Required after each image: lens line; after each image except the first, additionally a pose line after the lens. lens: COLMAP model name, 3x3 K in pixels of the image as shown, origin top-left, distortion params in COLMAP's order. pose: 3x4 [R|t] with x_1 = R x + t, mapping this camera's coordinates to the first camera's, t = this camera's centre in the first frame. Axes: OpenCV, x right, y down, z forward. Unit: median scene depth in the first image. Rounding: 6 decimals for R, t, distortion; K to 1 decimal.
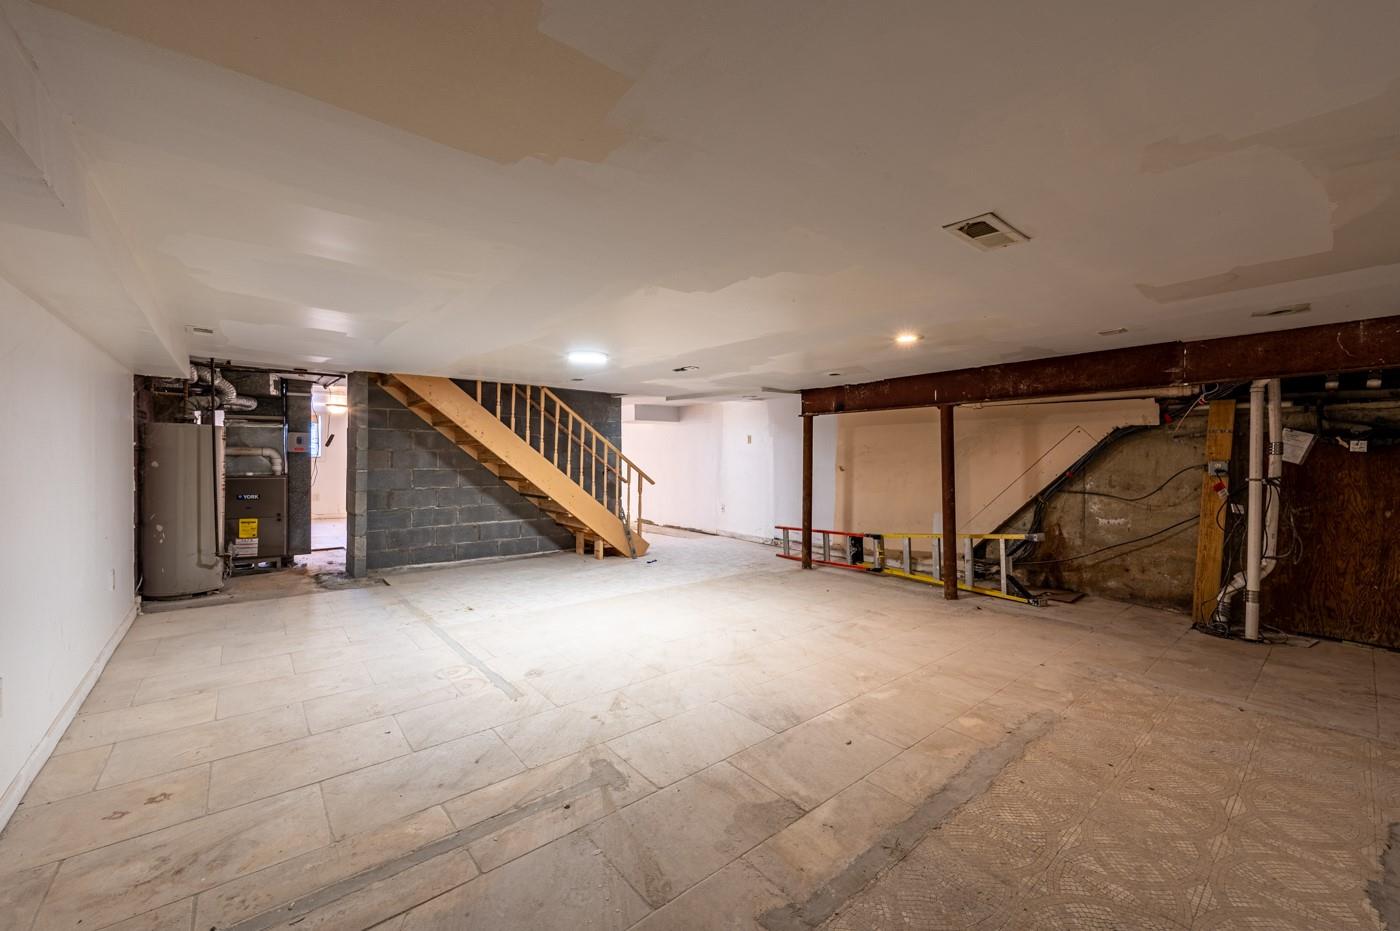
lens RADIAL K [[549.4, 0, 703.8], [0, 549.4, 464.3], [0, 0, 1]] dist [-0.000468, -0.000098]
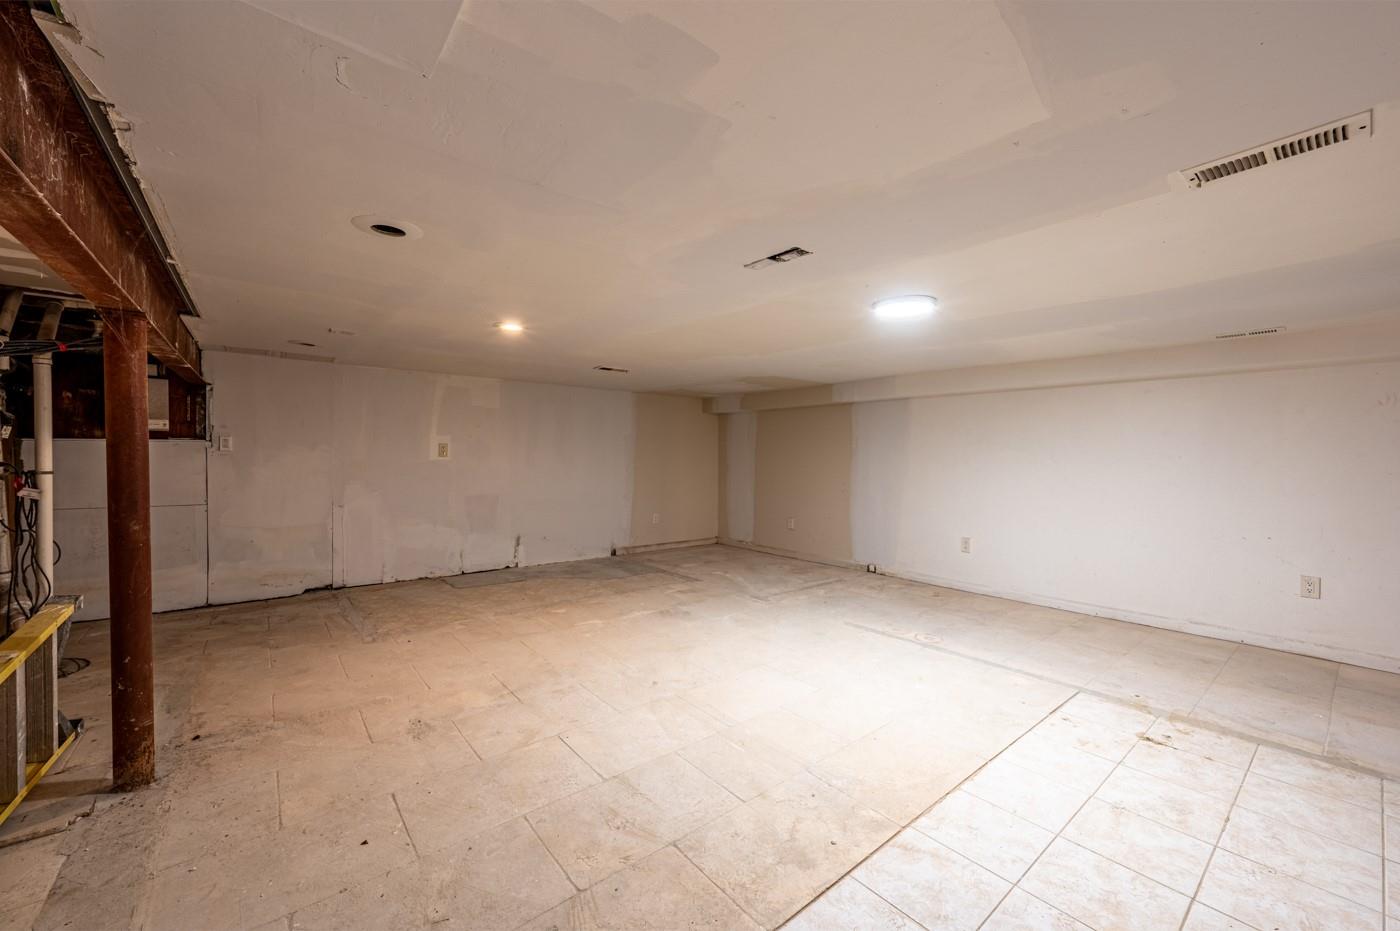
lens RADIAL K [[549.4, 0, 703.8], [0, 549.4, 464.3], [0, 0, 1]] dist [-0.000468, -0.000098]
pose [[-0.999794, -0.015705, 0.012892, 0.023891], [-0.015304, 0.999413, 0.030655, -0.029012], [-0.013366, 0.030451, -0.999447, 2.134715]]
